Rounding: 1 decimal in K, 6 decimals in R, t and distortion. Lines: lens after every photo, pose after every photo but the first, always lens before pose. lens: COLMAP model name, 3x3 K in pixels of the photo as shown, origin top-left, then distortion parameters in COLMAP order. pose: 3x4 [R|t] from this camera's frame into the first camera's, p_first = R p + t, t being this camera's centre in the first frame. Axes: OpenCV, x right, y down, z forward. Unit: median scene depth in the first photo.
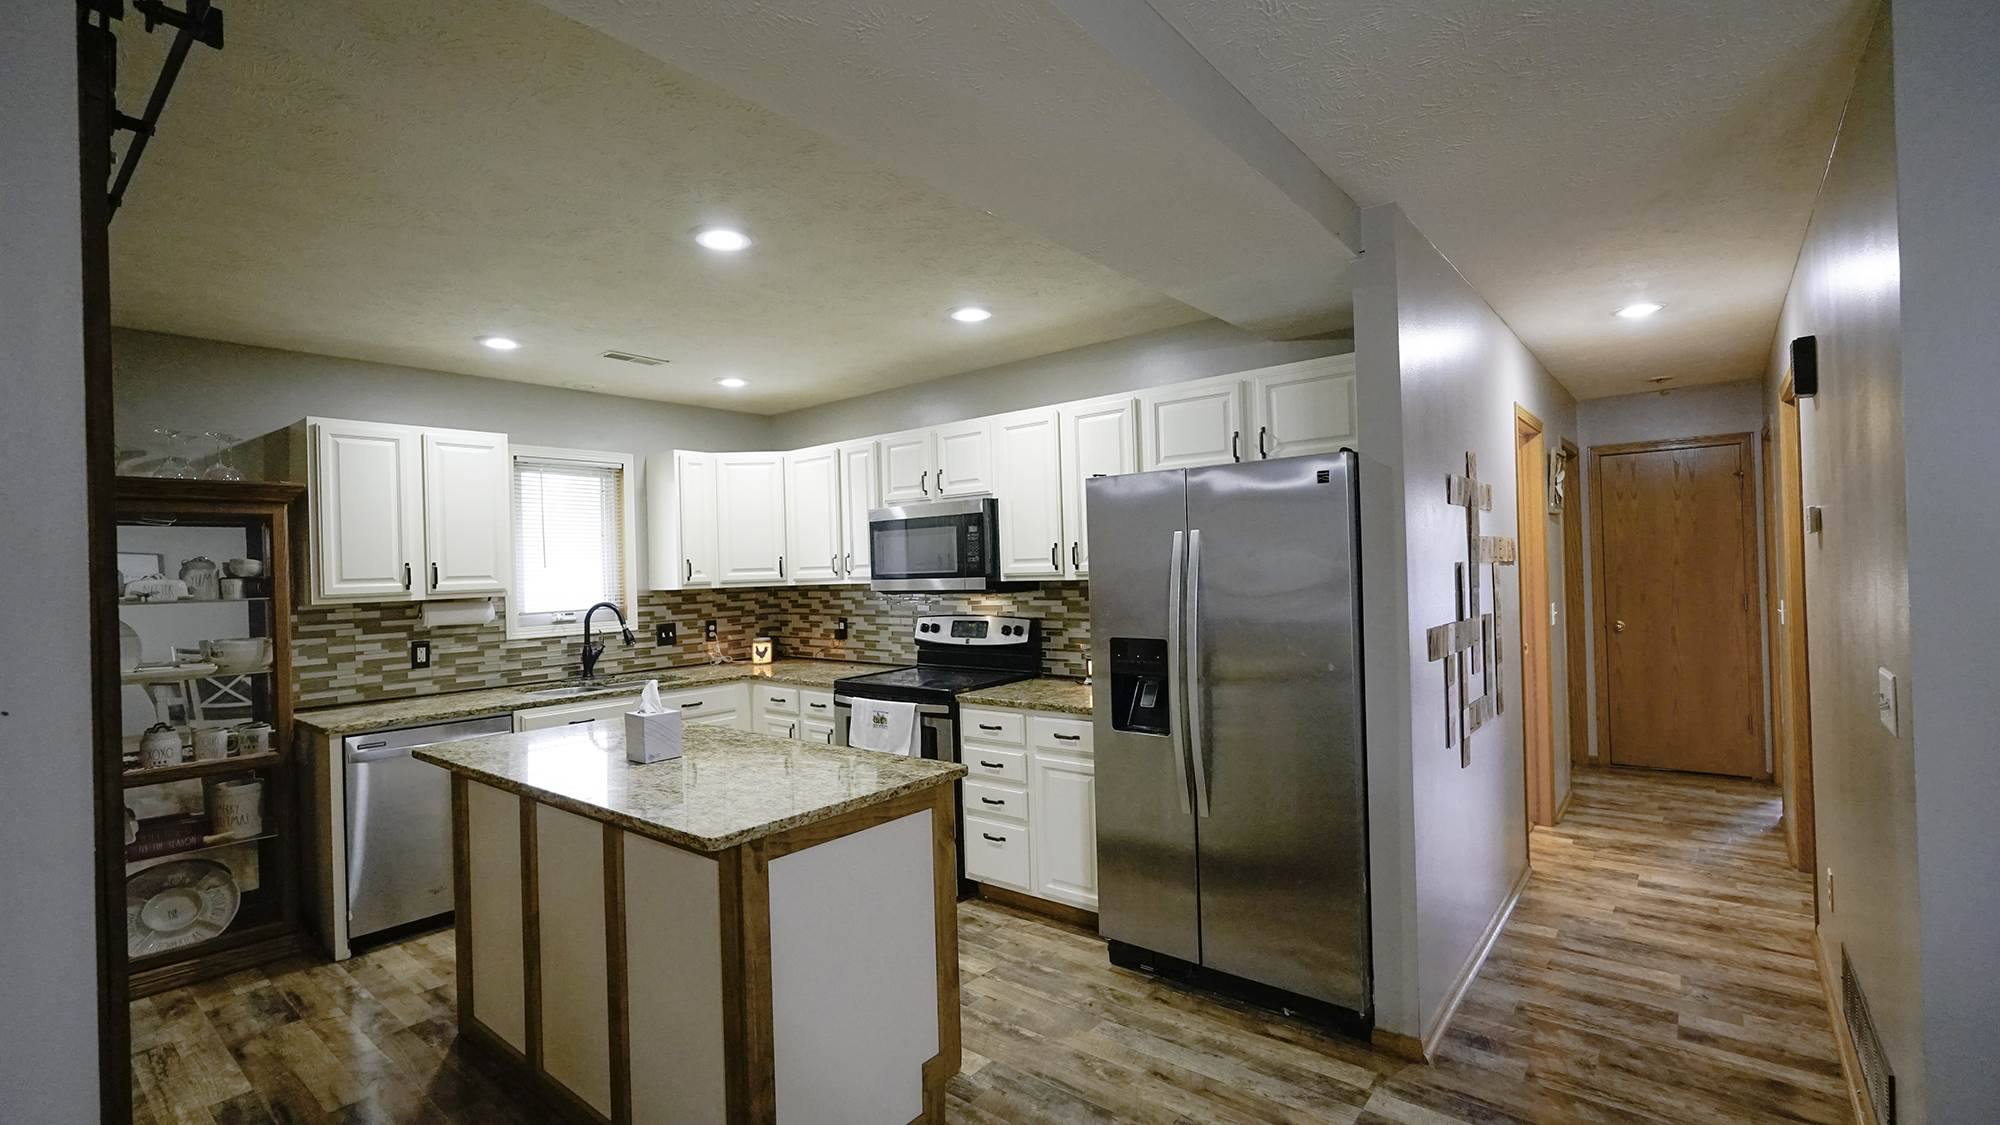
lens RADIAL K [[881.3, 0, 998.8], [0, 881.3, 561.5], [0, 0, 1]] dist [-0.014978, 0.008905]
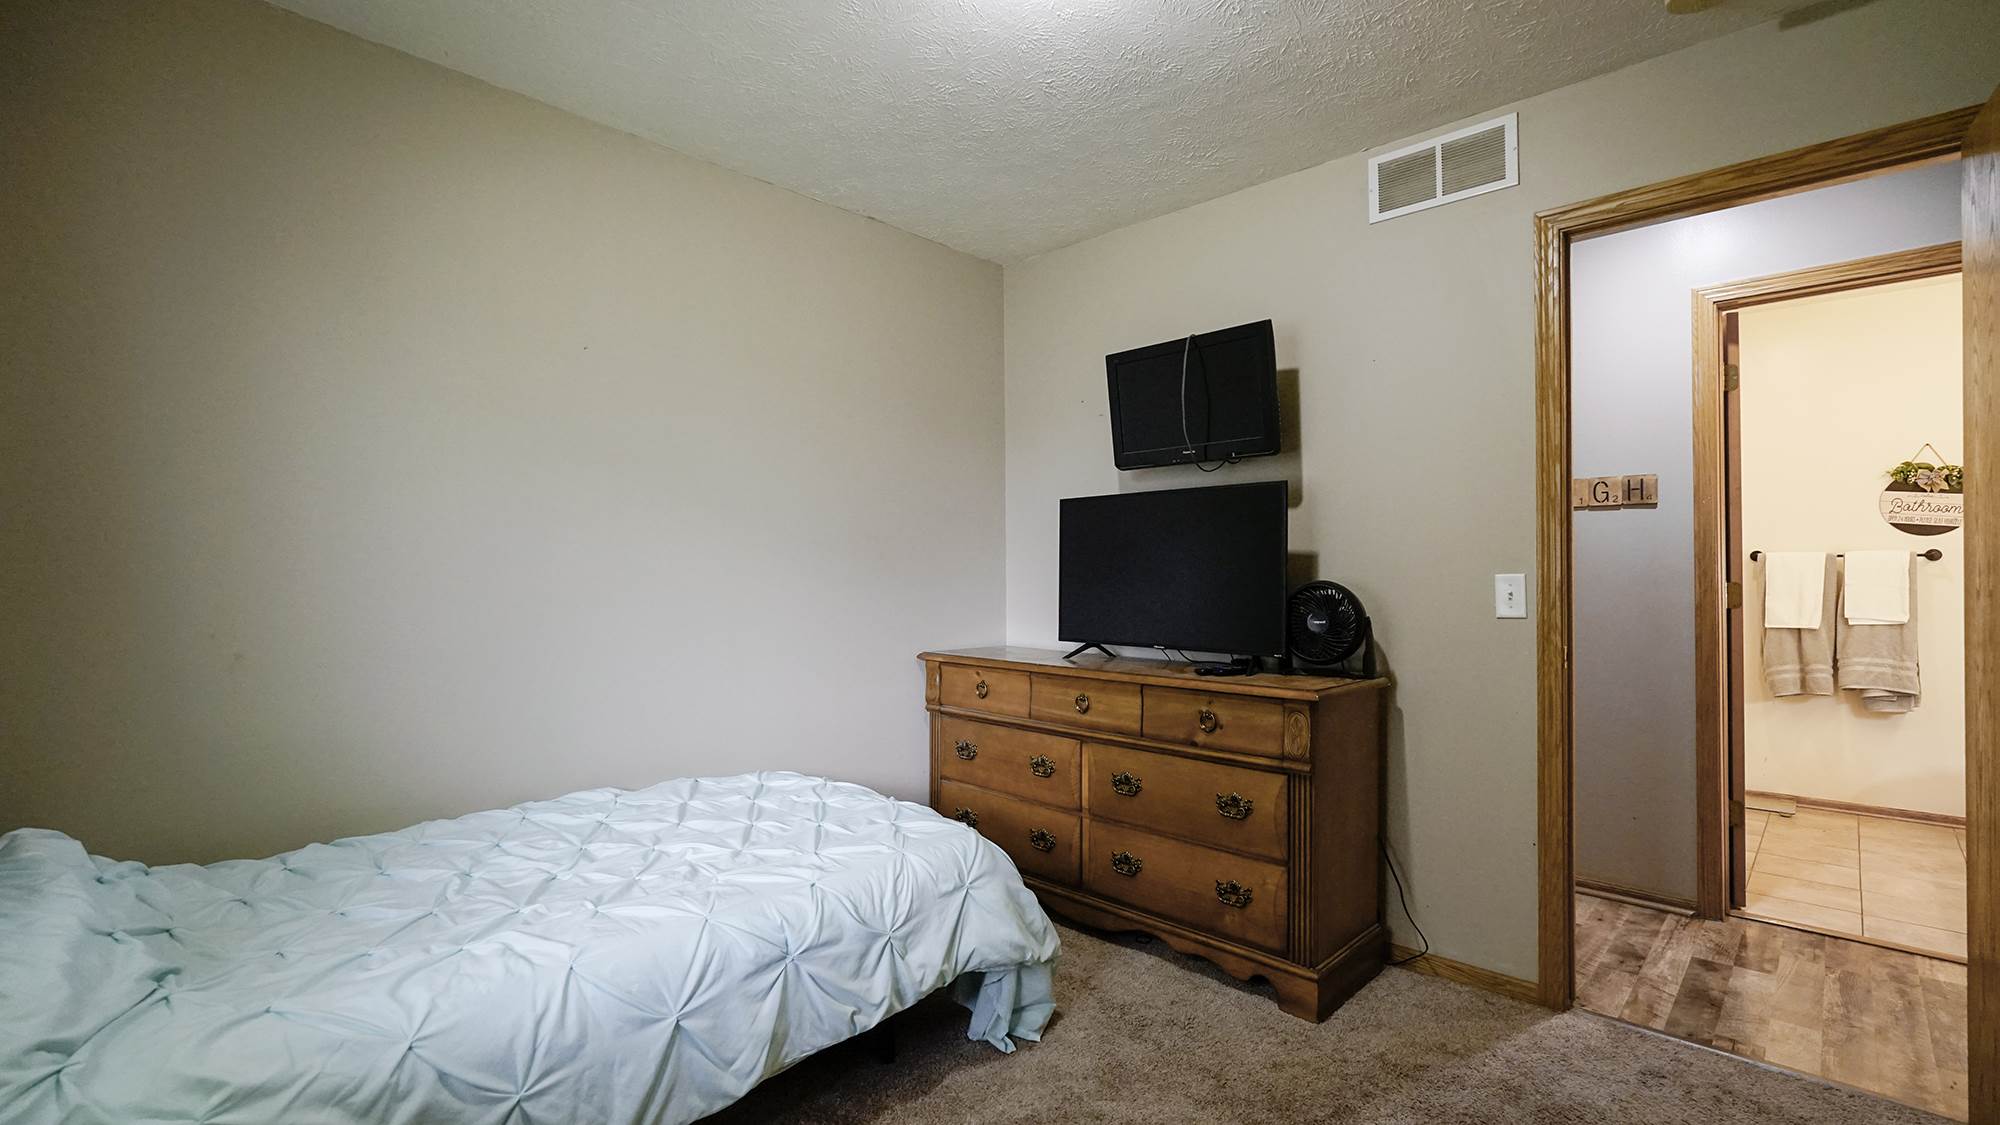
lens RADIAL K [[881.3, 0, 998.8], [0, 881.3, 561.5], [0, 0, 1]] dist [-0.014978, 0.008905]
pose [[-0.084462, 0.023341, -0.996153, 1.324259], [0.013841, 0.999657, 0.022249, 0.027006], [0.996331, -0.011909, -0.084756, 0.455147]]
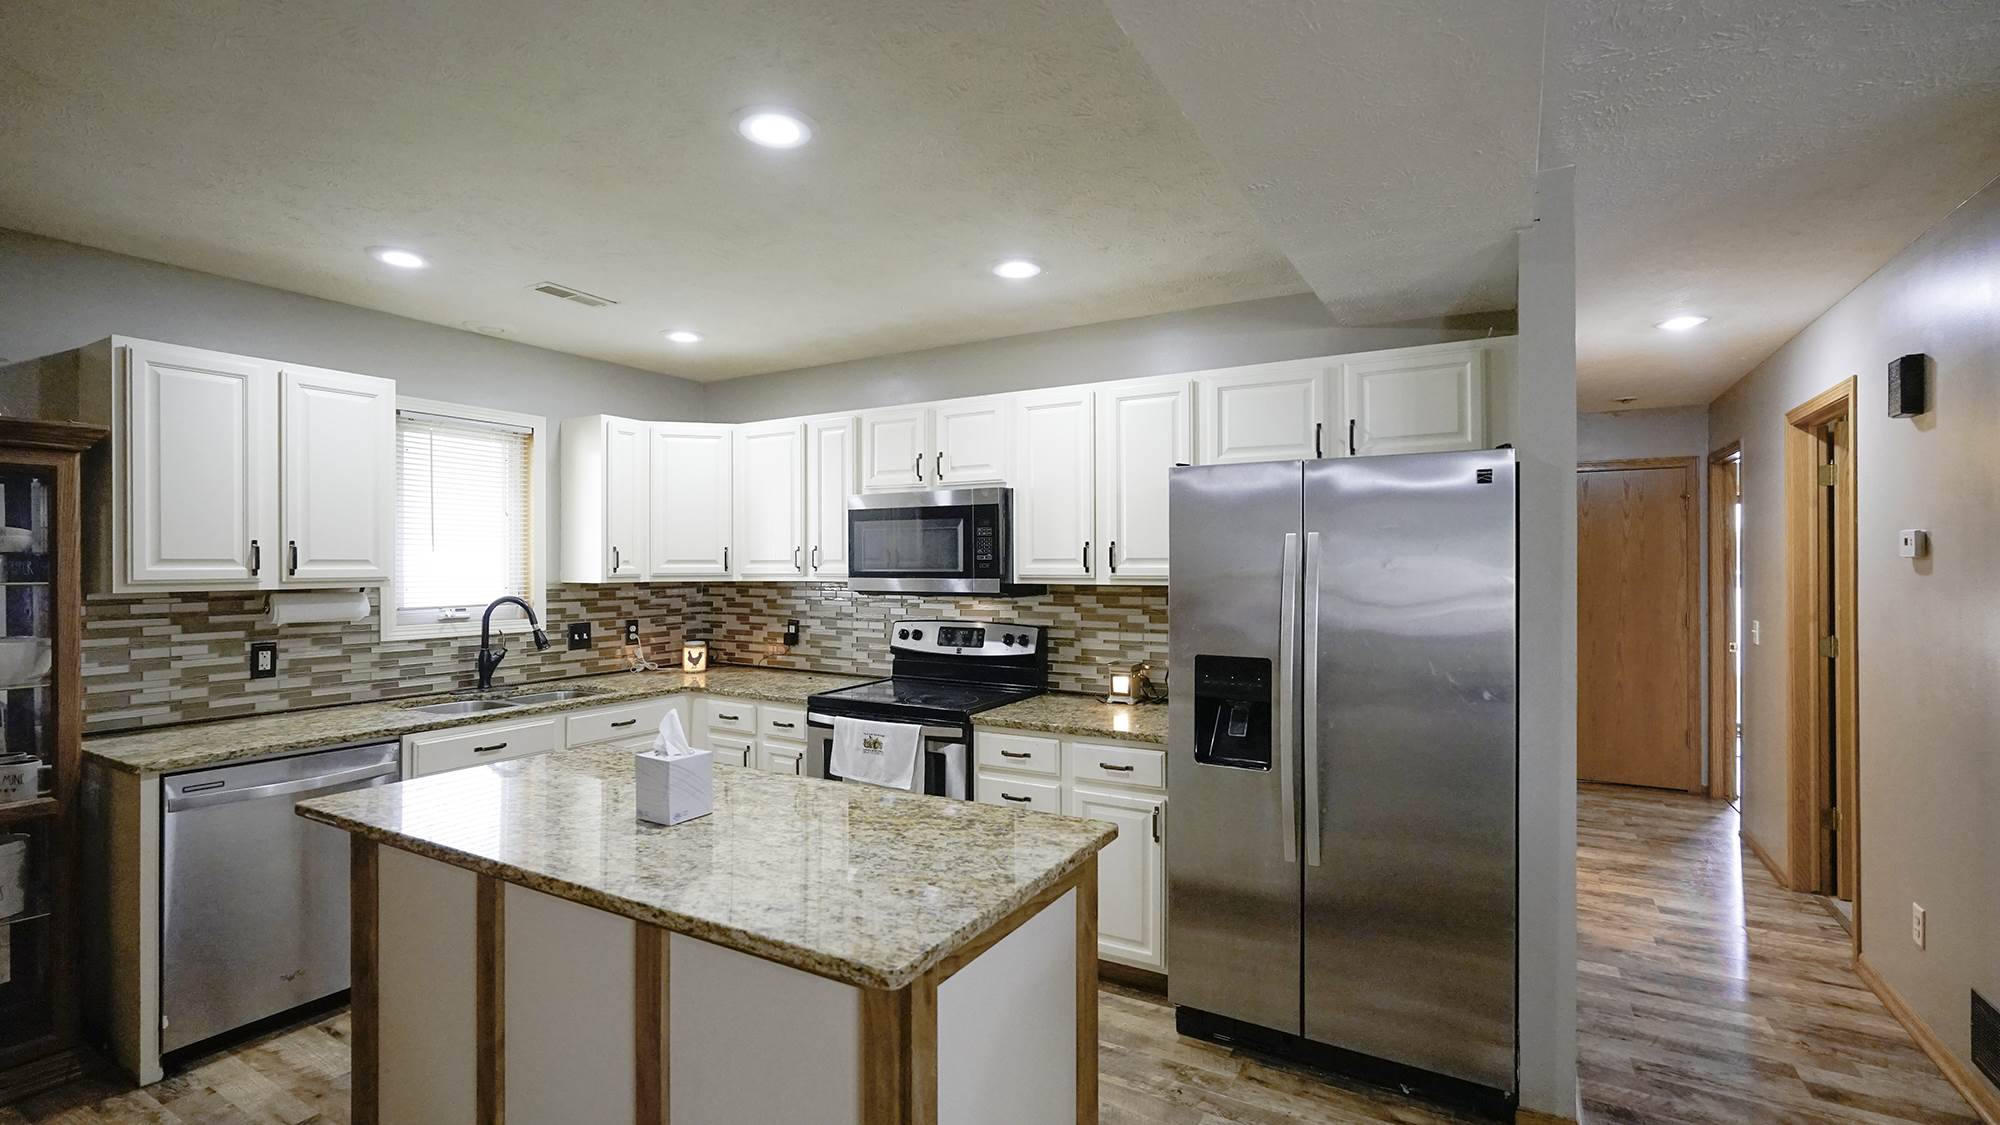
lens RADIAL K [[887.1, 0, 1000.3], [0, 887.1, 561.9], [0, 0, 1]] dist [-0.013854, 0.007894]
pose [[0.986538, 0.029021, 0.160938, -0.149181], [-0.029345, 0.999569, -0.000361, 0.001518], [-0.160879, -0.004367, 0.986964, 0.134230]]
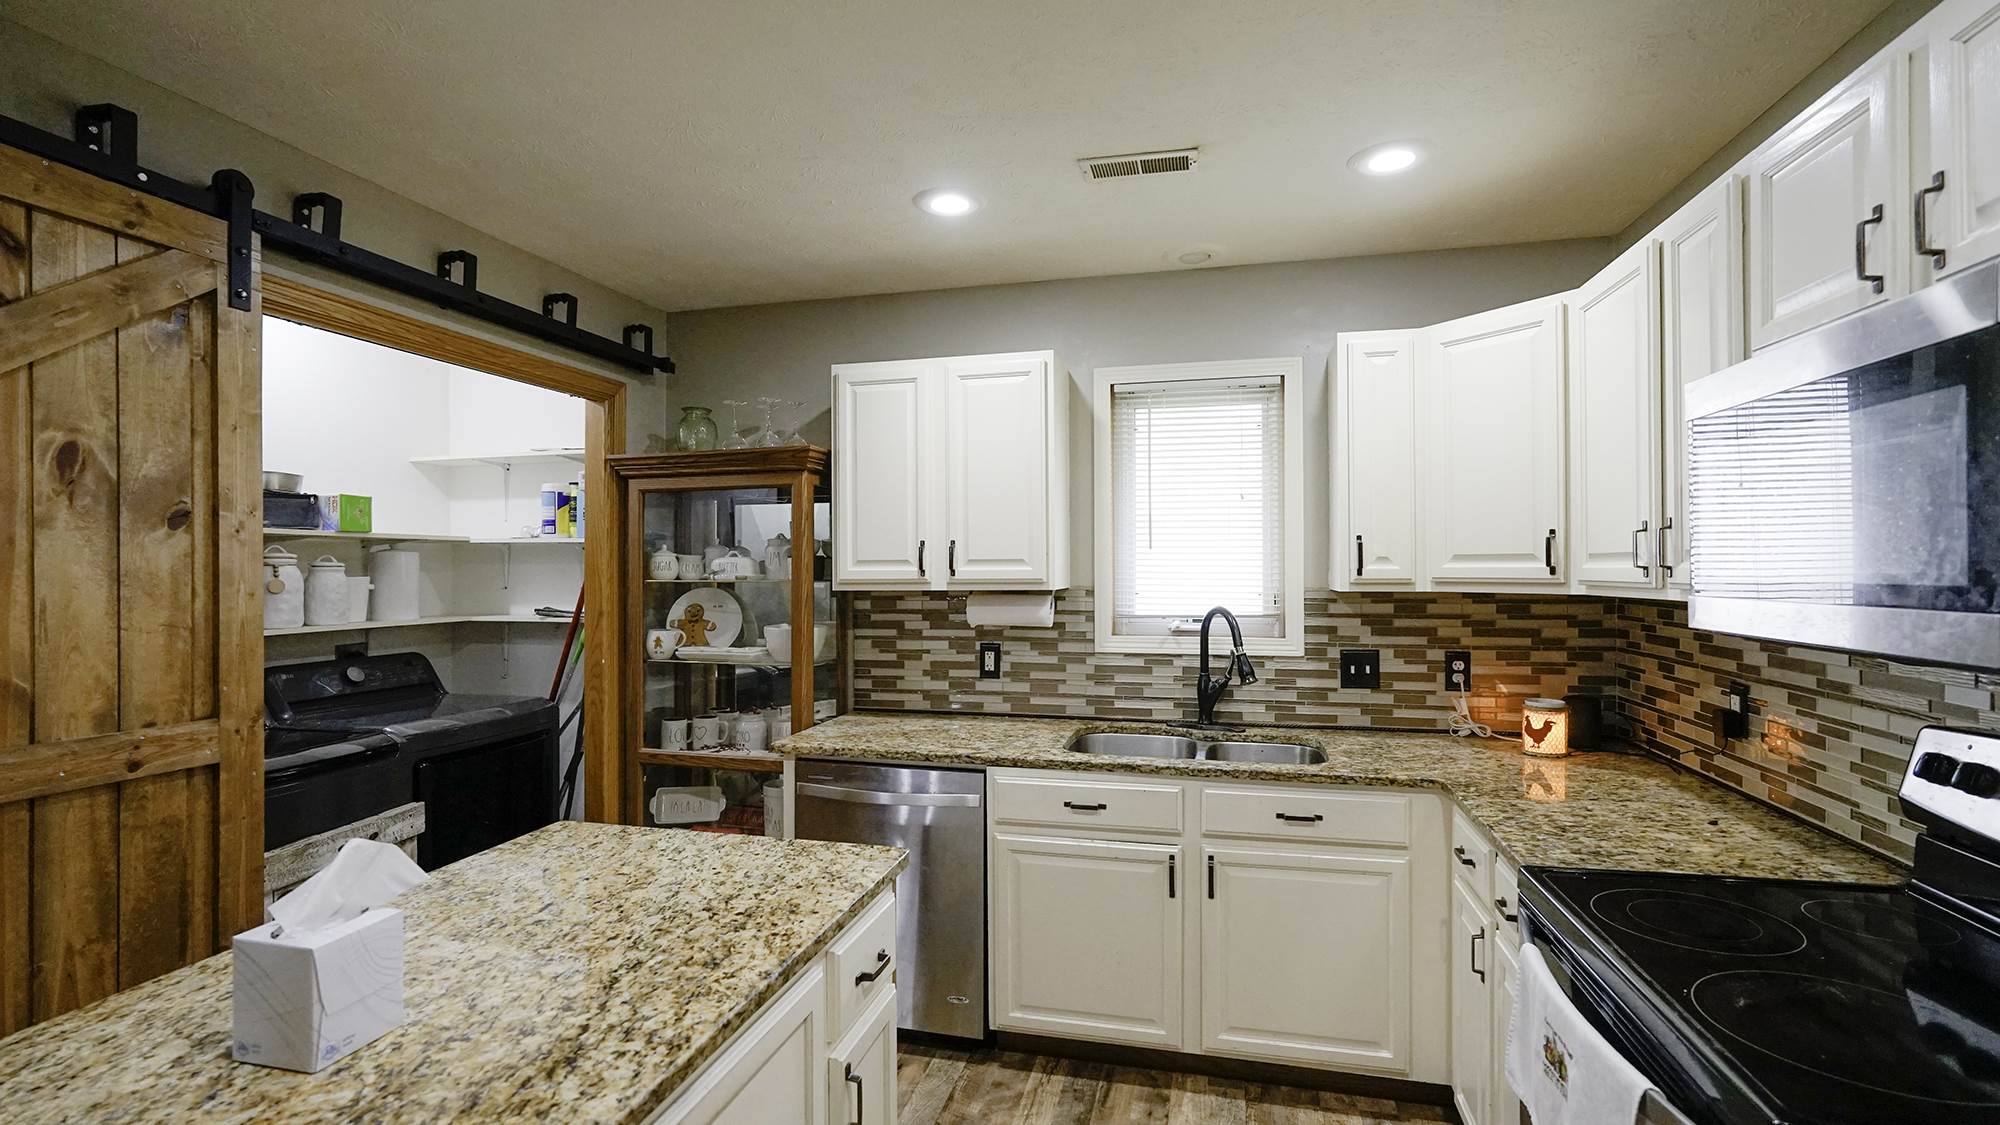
lens RADIAL K [[901.9, 0, 997.1], [0, 901.9, 564.1], [0, 0, 1]] dist [-0.015358, 0.007356]
pose [[0.430086, 0.024698, -0.902450, 0.051427], [-0.002470, 0.999654, 0.026181, 0.001147], [0.902785, -0.009031, 0.429998, 0.663340]]
